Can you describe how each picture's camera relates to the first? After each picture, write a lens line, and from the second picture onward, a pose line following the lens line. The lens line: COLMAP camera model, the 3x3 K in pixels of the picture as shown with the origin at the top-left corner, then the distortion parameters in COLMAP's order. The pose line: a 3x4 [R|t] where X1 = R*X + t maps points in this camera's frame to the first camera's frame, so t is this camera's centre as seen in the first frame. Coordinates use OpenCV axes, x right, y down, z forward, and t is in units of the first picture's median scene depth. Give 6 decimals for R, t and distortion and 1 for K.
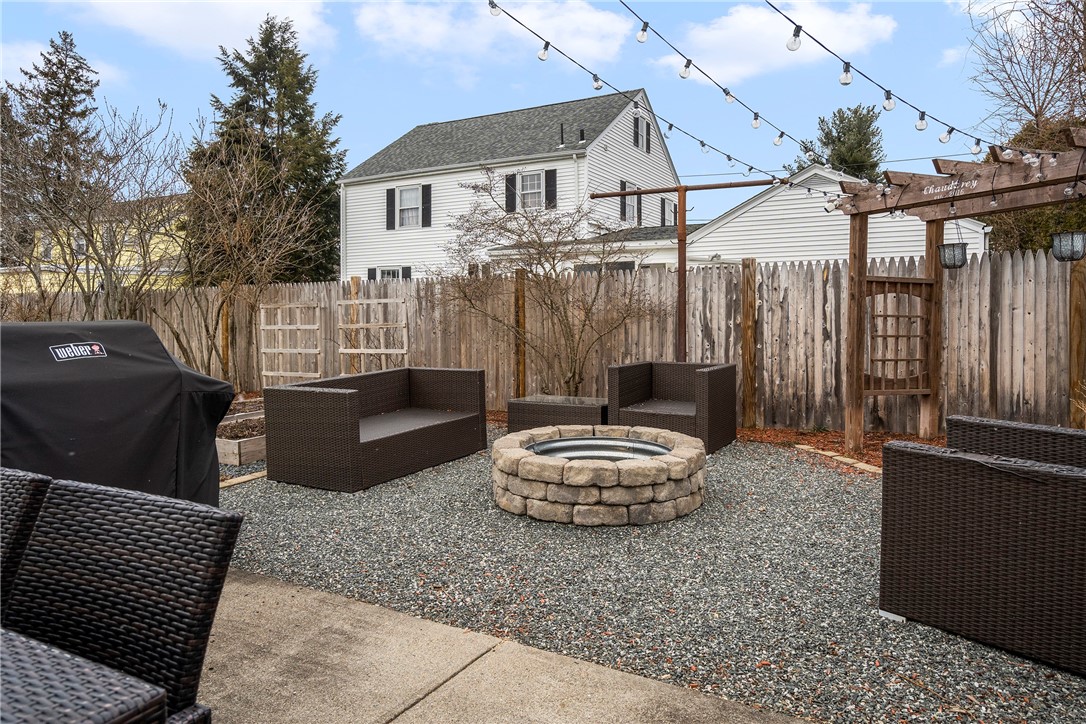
lens RADIAL K [[701.5, 0, 554.2], [0, 701.5, 318.0], [0, 0, 1]] dist [0.015962, -0.001343]
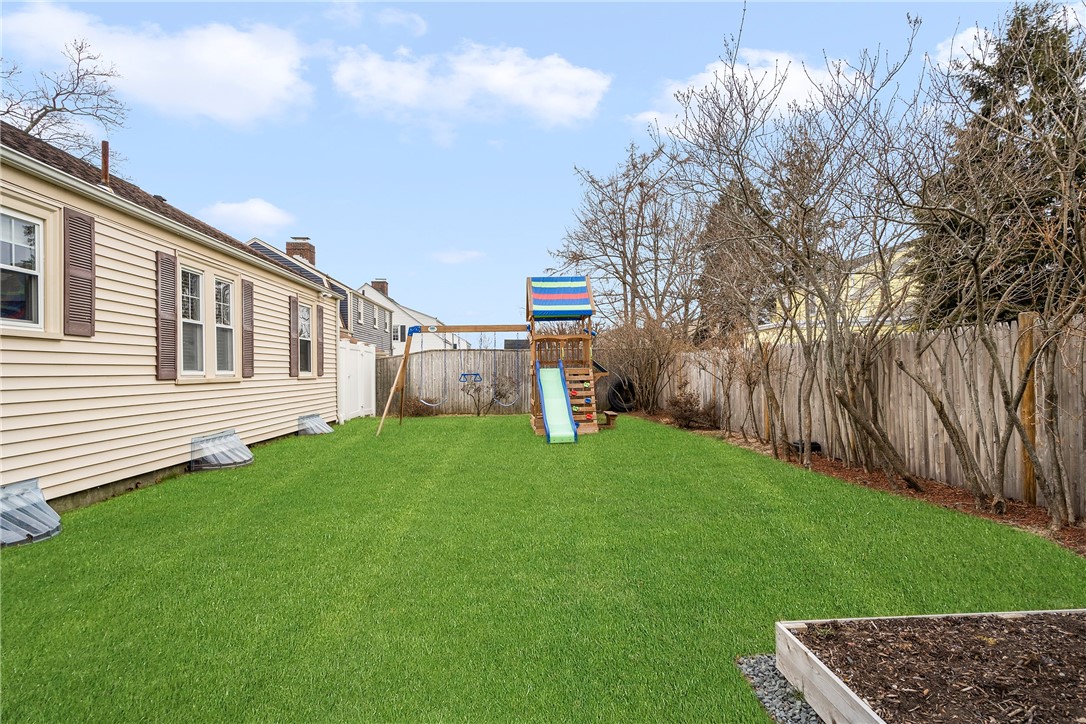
lens RADIAL K [[606.9, 0, 543.0], [0, 606.9, 362.0], [0, 0, 1]] dist [0.002952, 0.002390]
pose [[0.528485, -0.012332, -0.848853, -0.104781], [0.001230, 0.999905, -0.013760, -0.002504], [0.848942, 0.006228, 0.528449, 0.168989]]
